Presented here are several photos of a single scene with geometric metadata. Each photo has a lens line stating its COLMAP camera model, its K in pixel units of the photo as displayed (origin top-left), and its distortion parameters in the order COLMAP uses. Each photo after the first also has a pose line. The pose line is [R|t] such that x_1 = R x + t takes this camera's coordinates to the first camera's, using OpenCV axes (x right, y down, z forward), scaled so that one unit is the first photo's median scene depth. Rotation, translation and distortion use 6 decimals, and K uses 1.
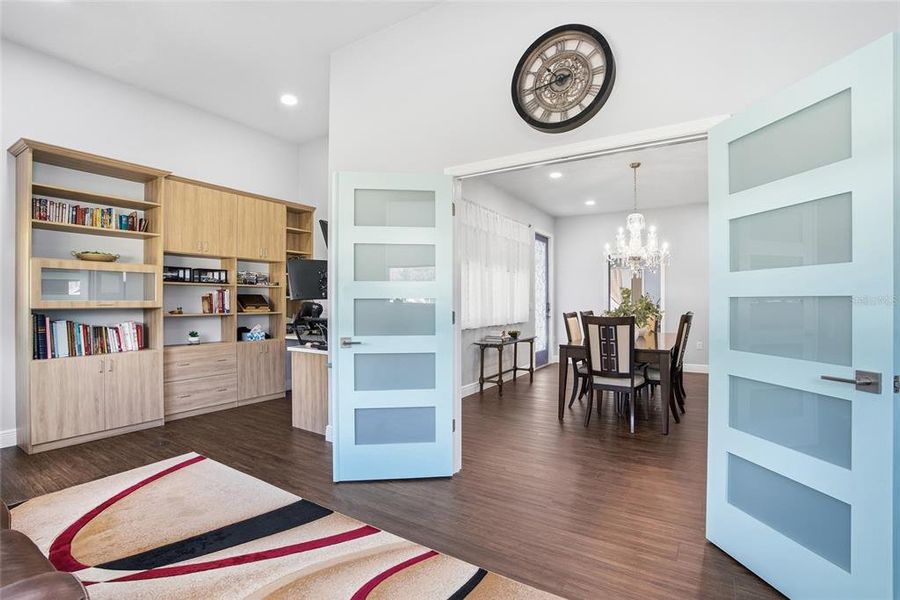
lens RADIAL K [[413.6, 0, 446.9], [0, 413.6, 306.6], [0, 0, 1]] dist [-0.039257, 0.000779]
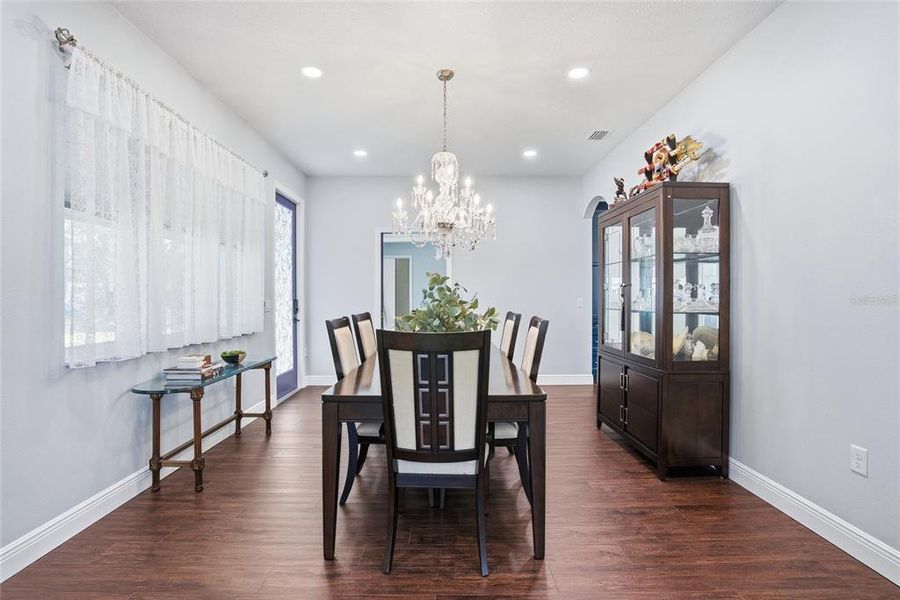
lens RADIAL K [[413.6, 0, 448.4], [0, 413.6, 298.7], [0, 0, 1]] dist [-0.039257, 0.000779]
pose [[0.828539, -0.001864, 0.559929, 0.104070], [0.006795, 0.999954, -0.006726, -0.006319], [-0.559890, 0.009377, 0.828514, 0.421562]]
